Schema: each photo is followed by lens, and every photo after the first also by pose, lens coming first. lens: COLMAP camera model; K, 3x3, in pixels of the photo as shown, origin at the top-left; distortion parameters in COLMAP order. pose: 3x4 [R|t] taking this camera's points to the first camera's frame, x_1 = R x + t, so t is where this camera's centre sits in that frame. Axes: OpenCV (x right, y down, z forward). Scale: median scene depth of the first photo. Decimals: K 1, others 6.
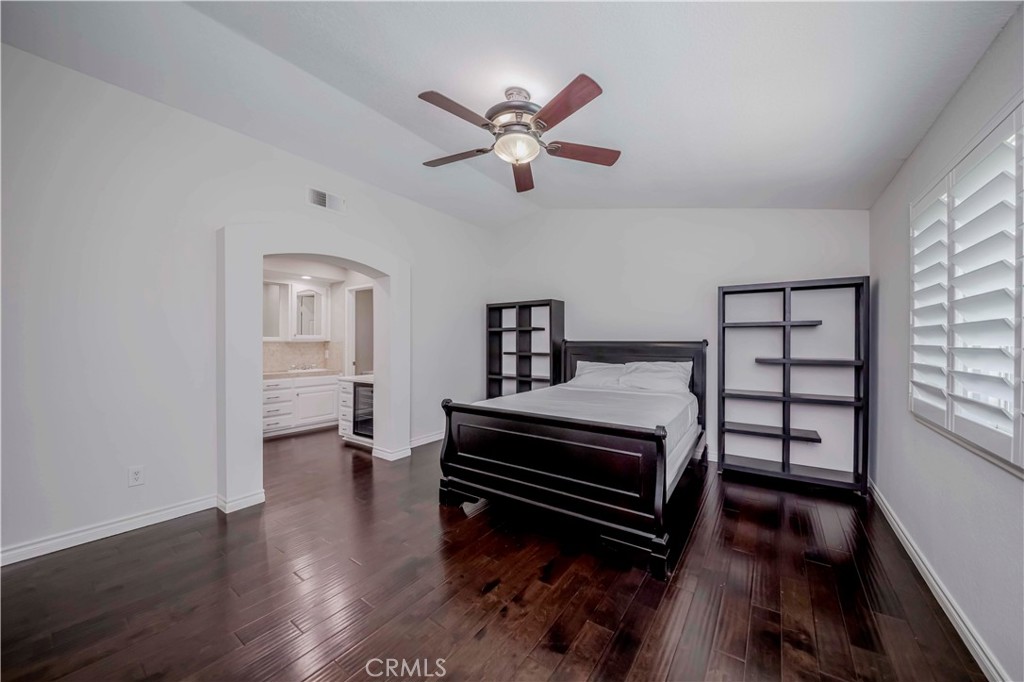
lens RADIAL K [[376.1, 0, 509.2], [0, 376.1, 339.3], [0, 0, 1]] dist [-0.021655, -0.002236]
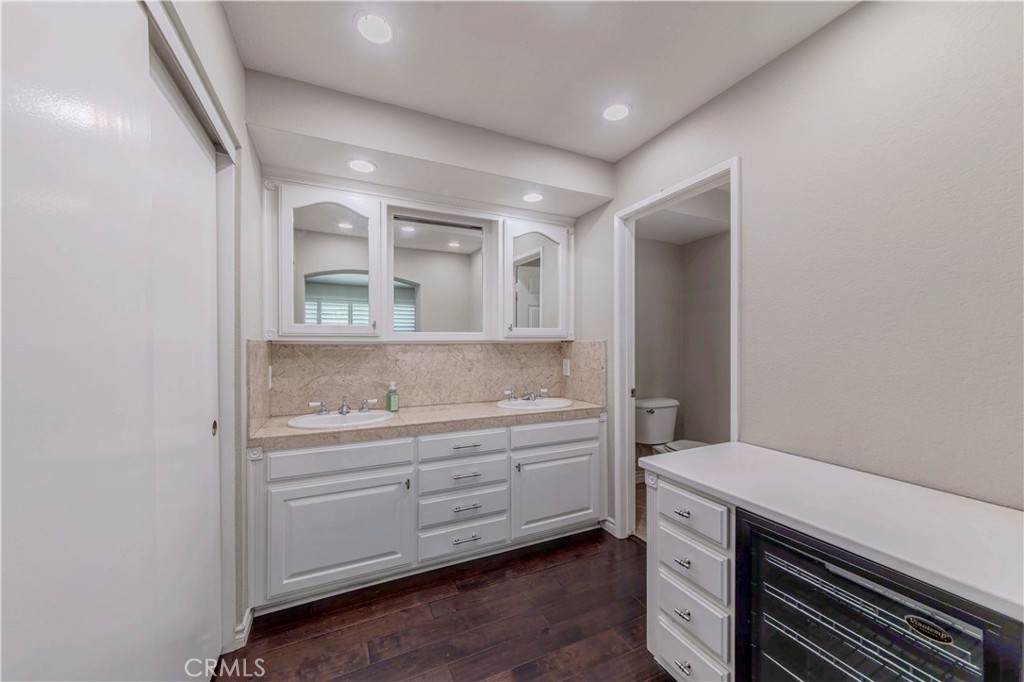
lens RADIAL K [[376.1, 0, 511.7], [0, 376.1, 339.9], [0, 0, 1]] dist [-0.021655, -0.002236]
pose [[0.879852, -0.009538, -0.475151, -0.331799], [0.008328, 0.999954, -0.004652, 0.005888], [0.475174, 0.000136, 0.879892, 0.558415]]
